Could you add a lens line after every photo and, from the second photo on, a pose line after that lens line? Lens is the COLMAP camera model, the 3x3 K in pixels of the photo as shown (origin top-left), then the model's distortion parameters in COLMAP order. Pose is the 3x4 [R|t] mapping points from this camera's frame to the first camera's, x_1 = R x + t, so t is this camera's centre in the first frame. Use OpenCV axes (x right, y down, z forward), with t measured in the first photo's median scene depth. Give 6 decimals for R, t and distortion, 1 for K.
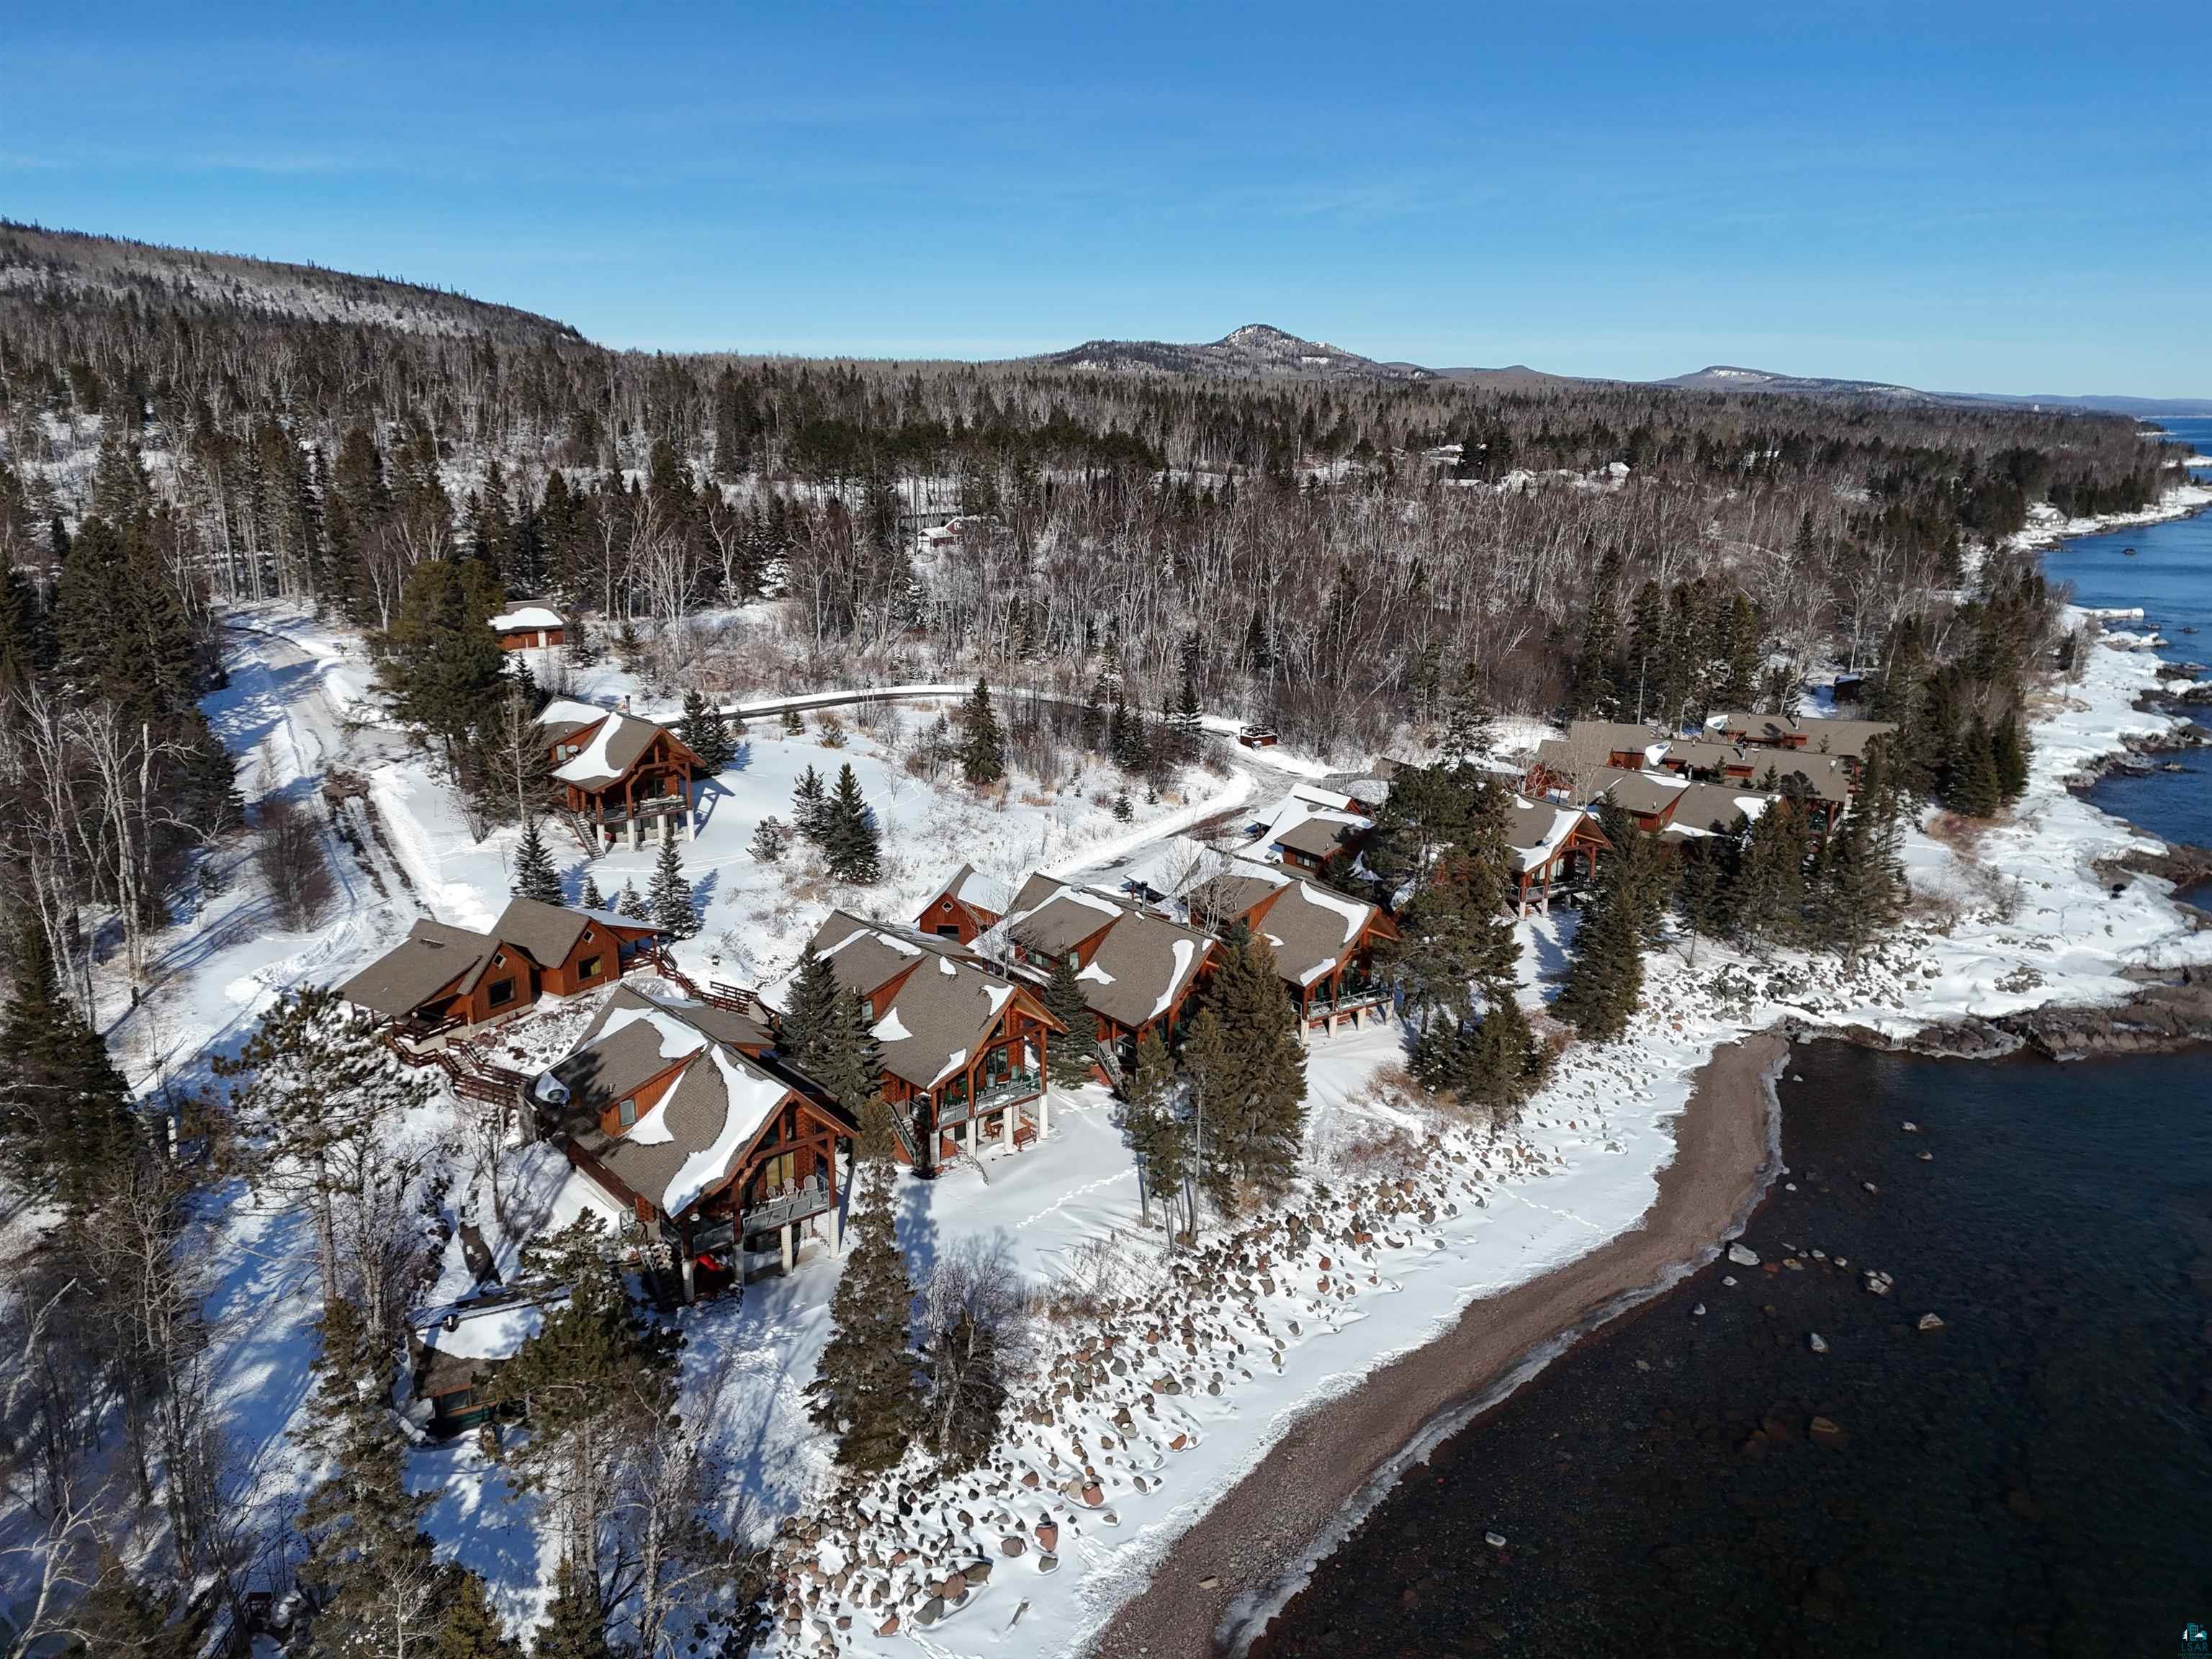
lens RADIAL K [[1589.8, 0, 1066.5], [0, 1589.8, 823.2], [0, 0, 1]] dist [0.075438, -0.053394]
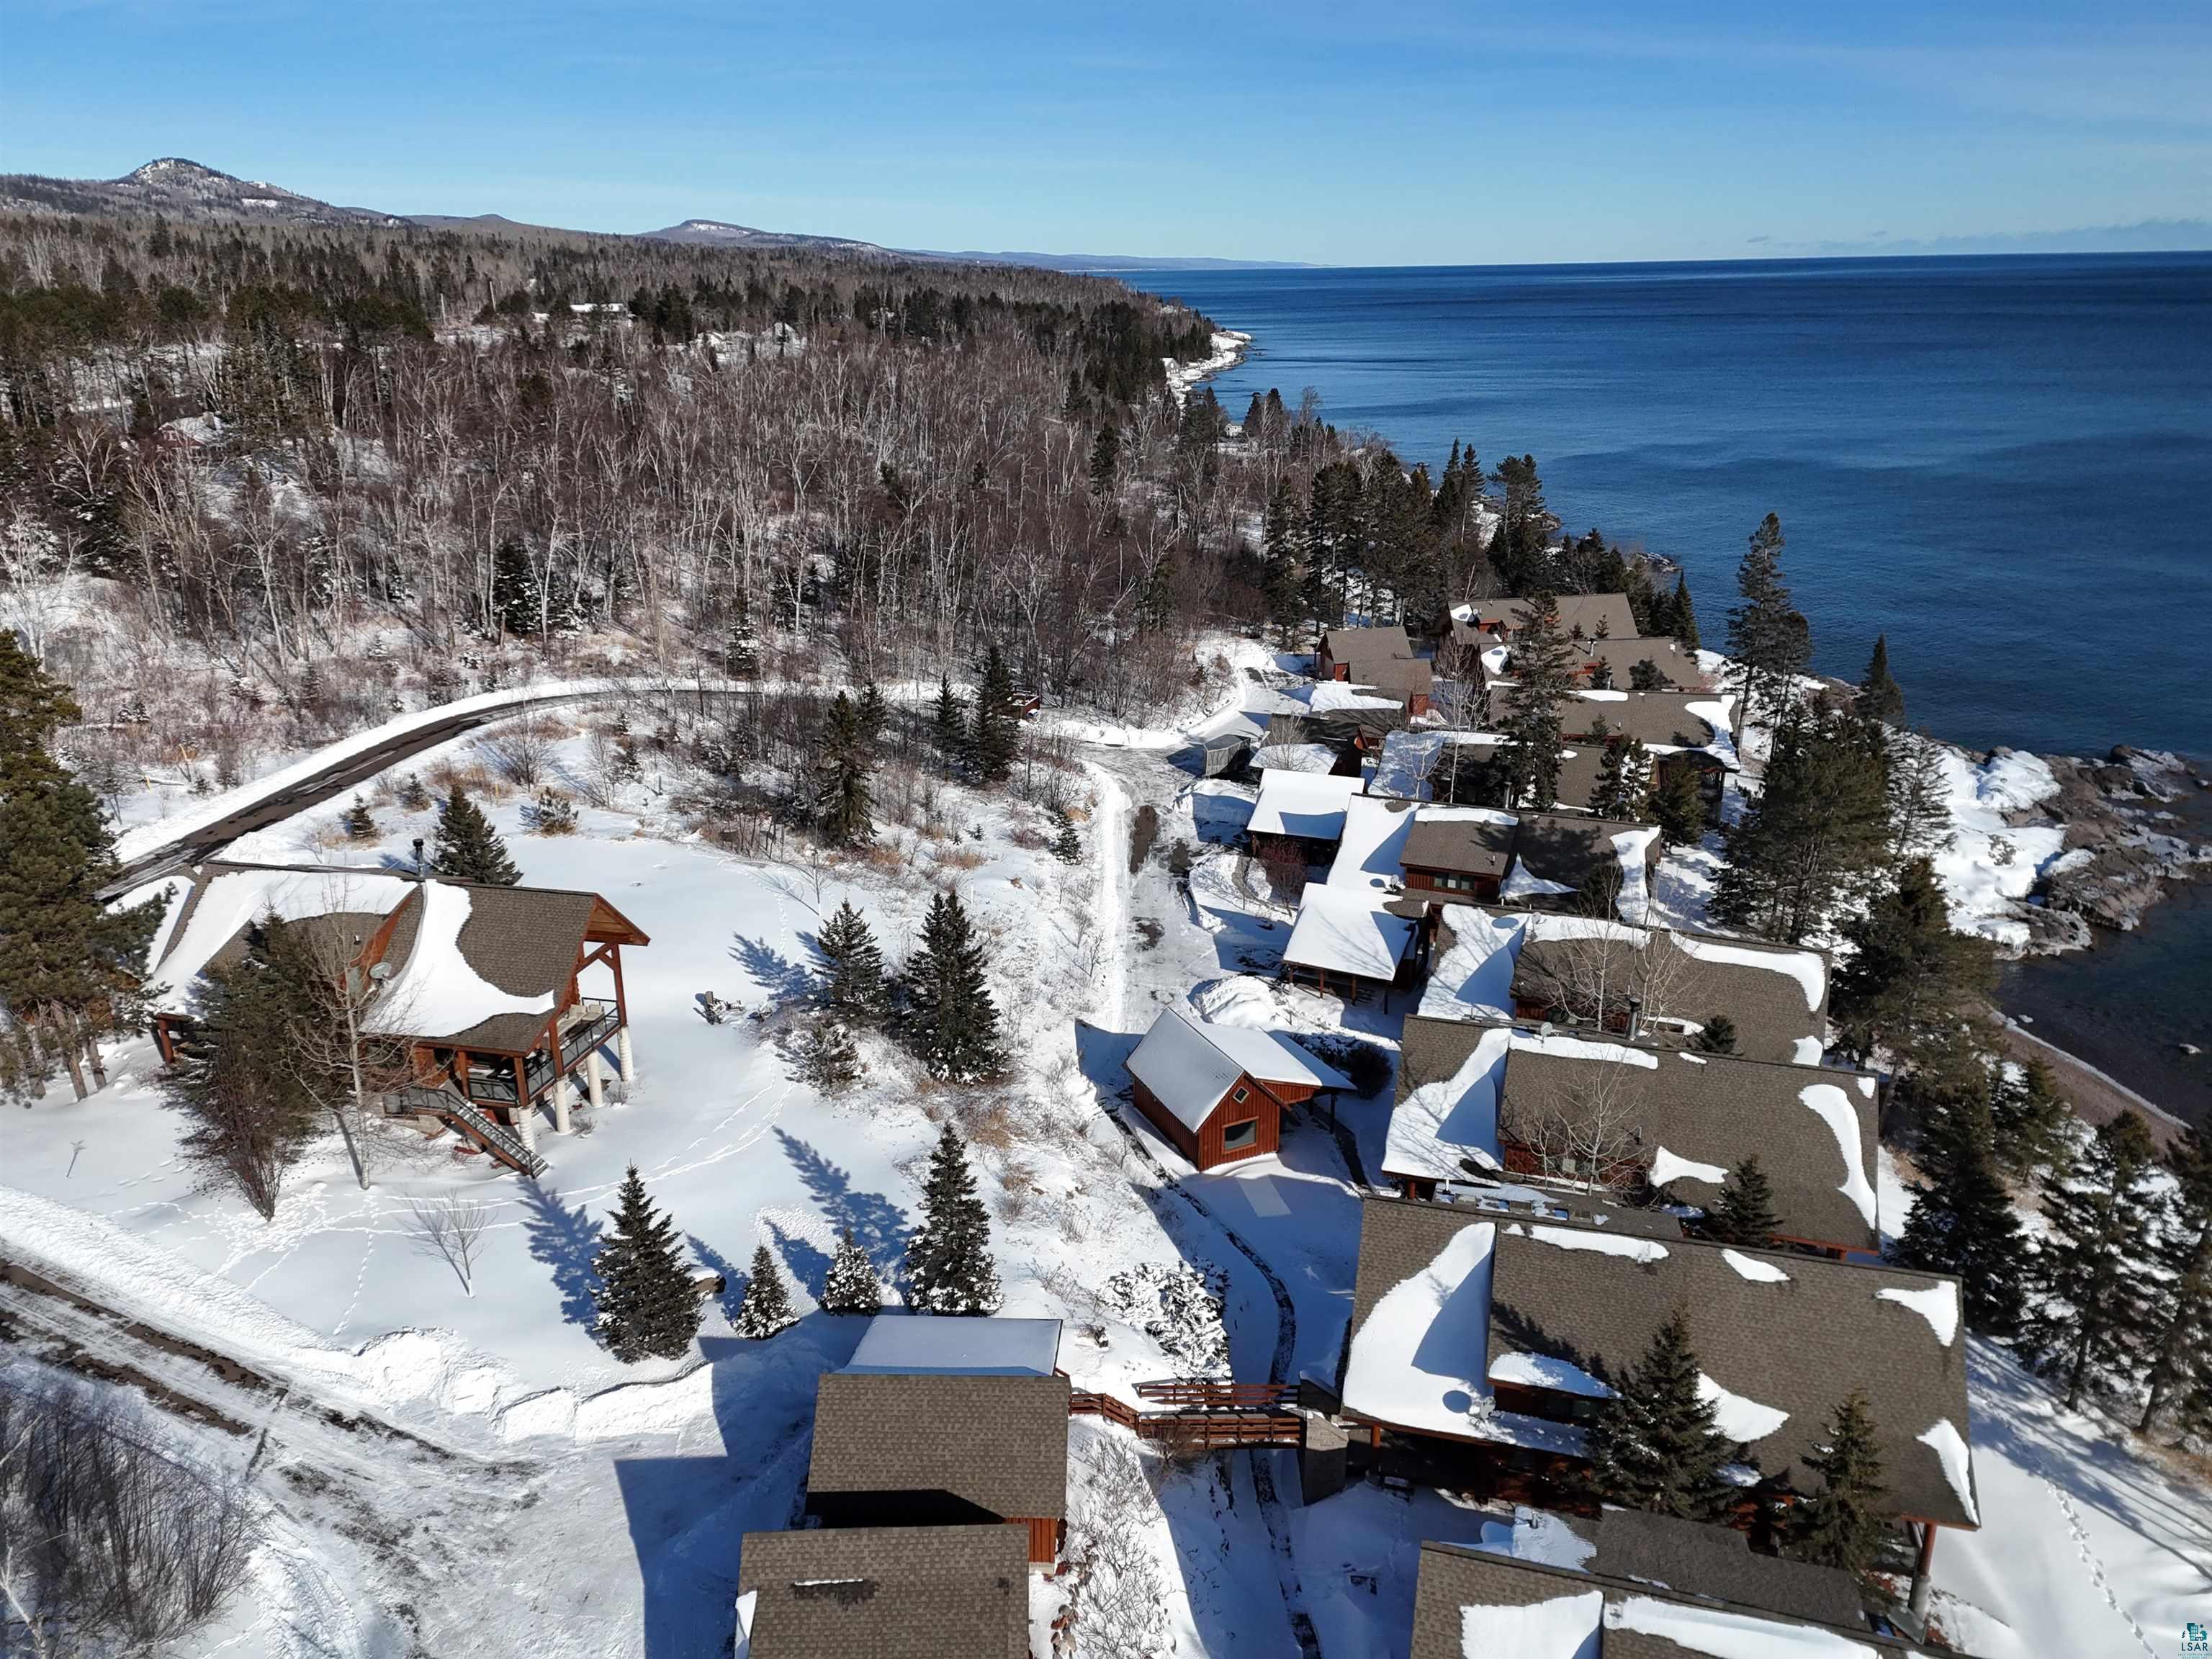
lens RADIAL K [[1589.8, 0, 1066.5], [0, 1589.8, 823.2], [0, 0, 1]] dist [0.075438, -0.053394]
pose [[0.829743, -0.194306, 0.523233, -0.427780], [0.150421, 0.980609, 0.125619, -0.137928], [-0.537495, -0.025527, 0.842880, 0.487848]]
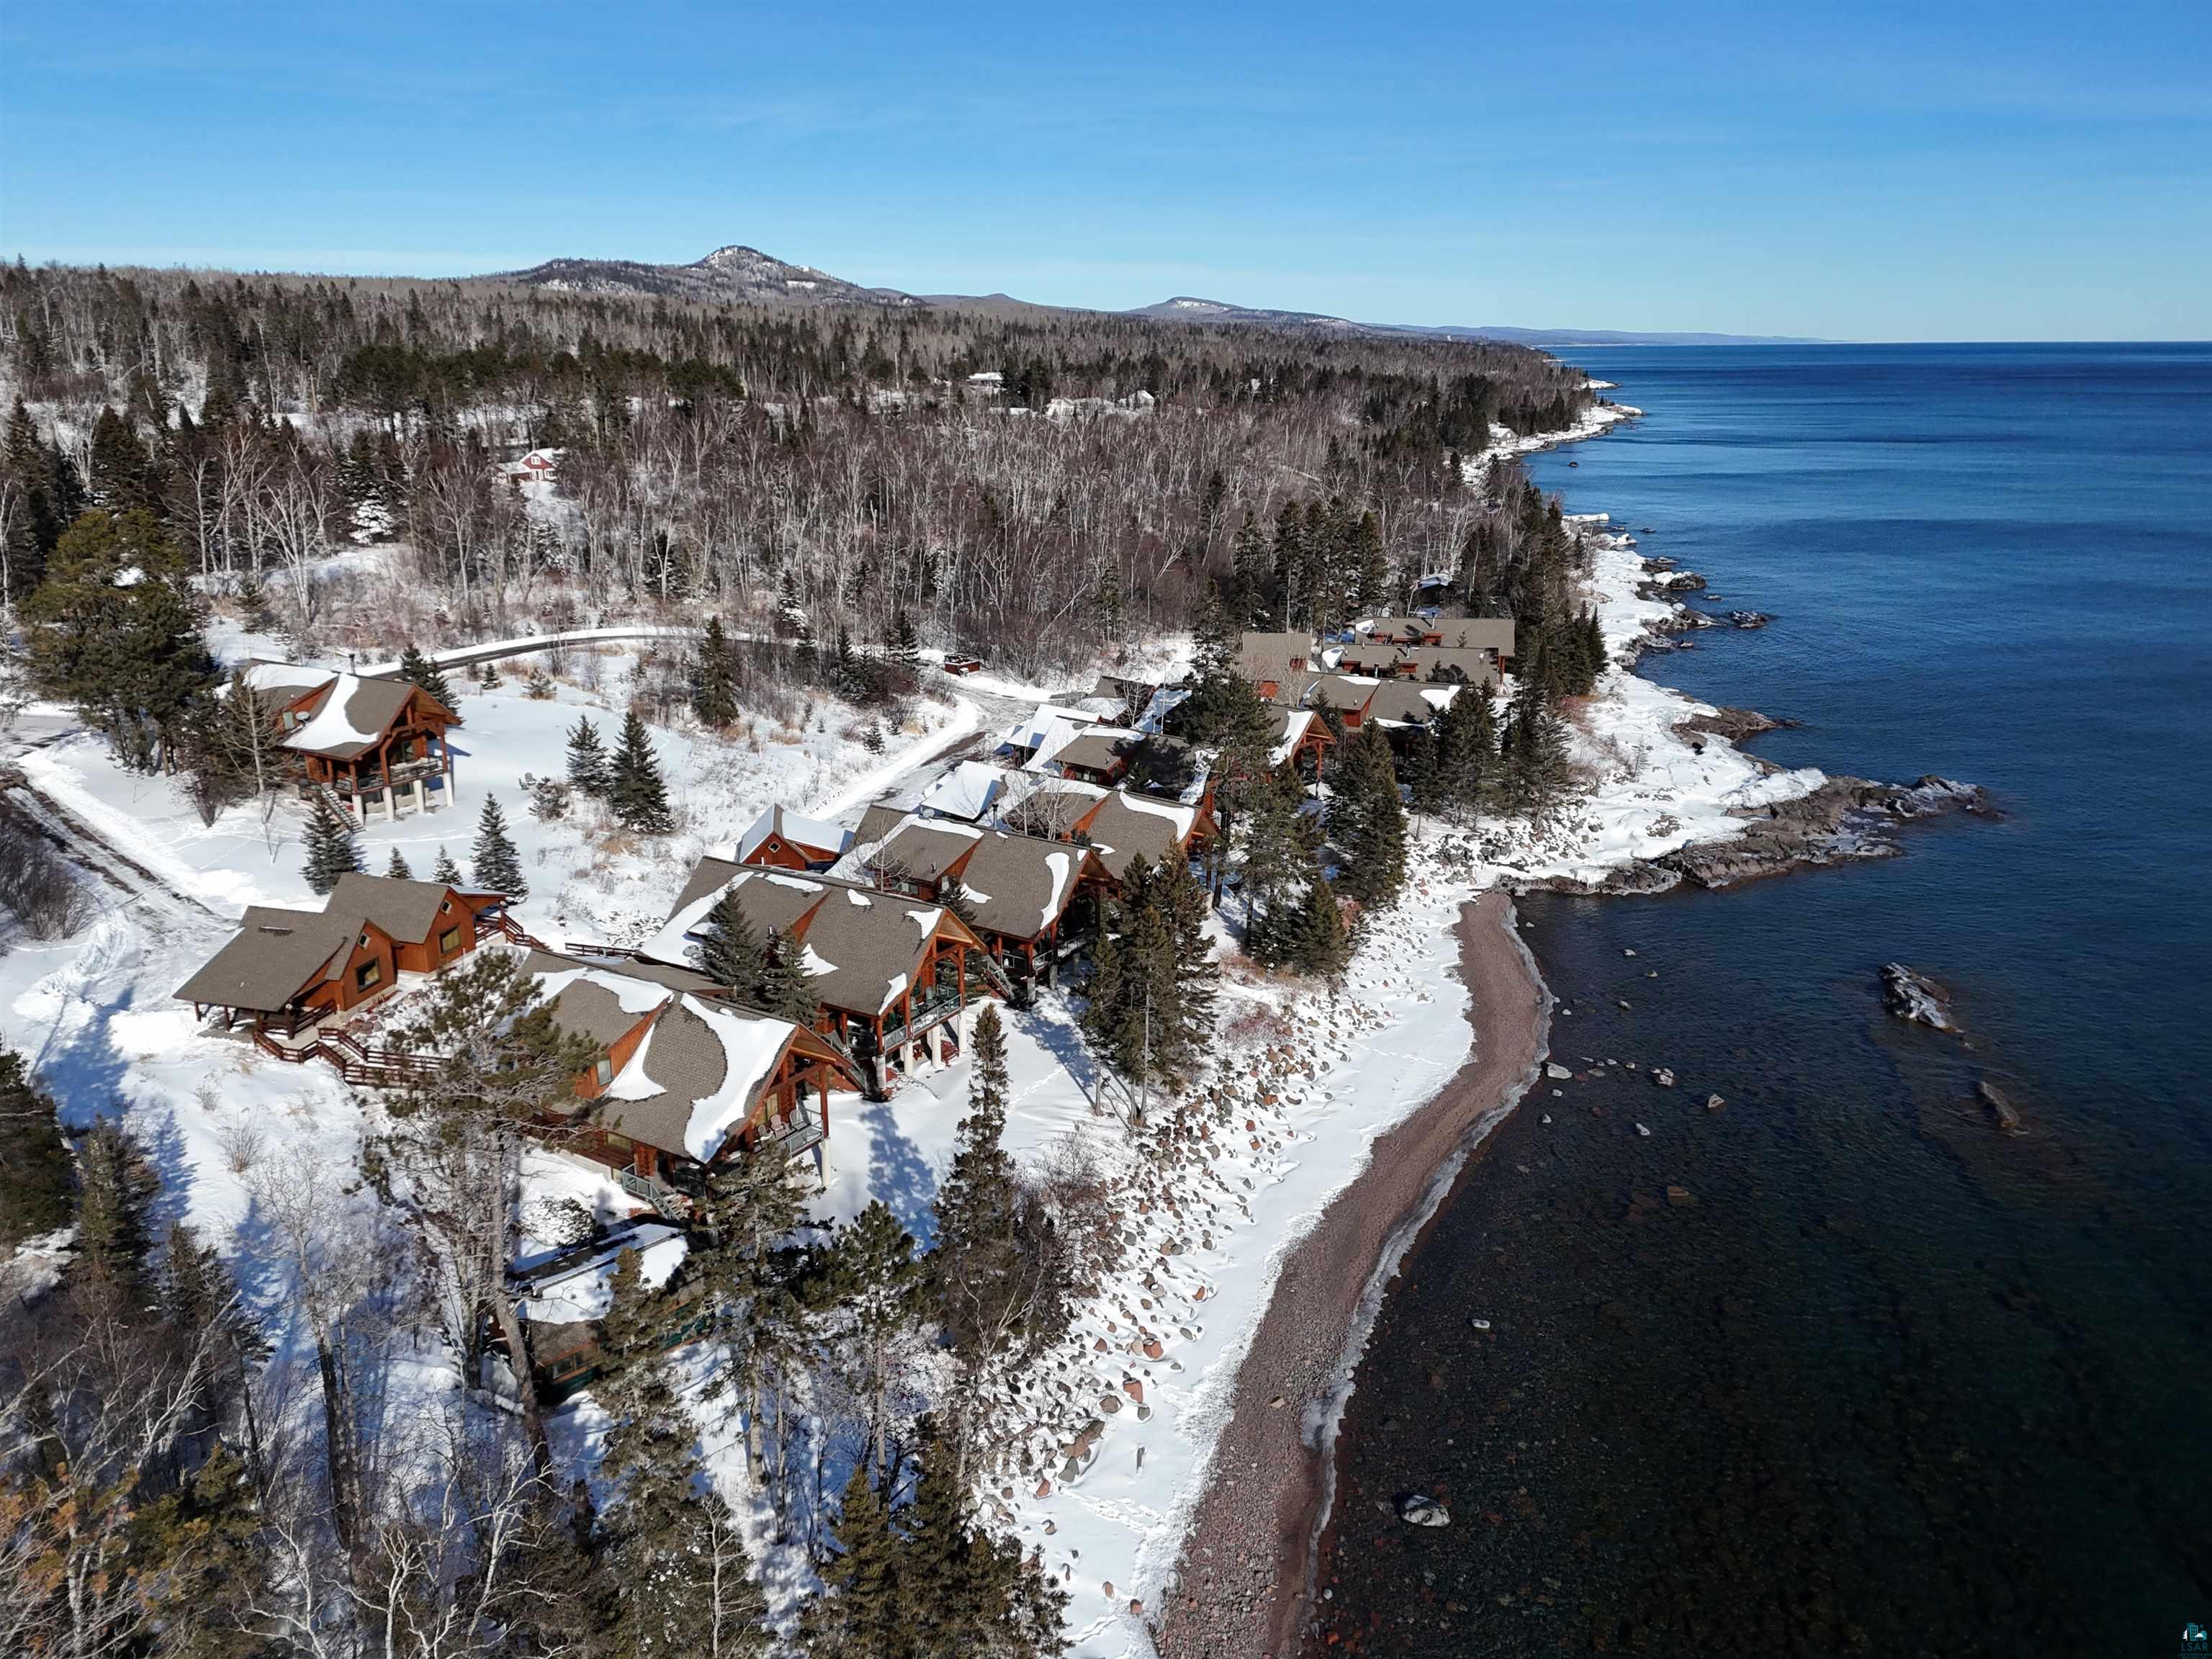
lens RADIAL K [[1590.1, 0, 1058.6], [0, 1590.1, 832.7], [0, 0, 1]] dist [0.142108, -0.234254]
pose [[0.954926, -0.088920, 0.283213, -0.181957], [0.075777, 0.995491, 0.057051, 0.000072], [-0.287009, -0.033018, 0.957359, -0.010648]]
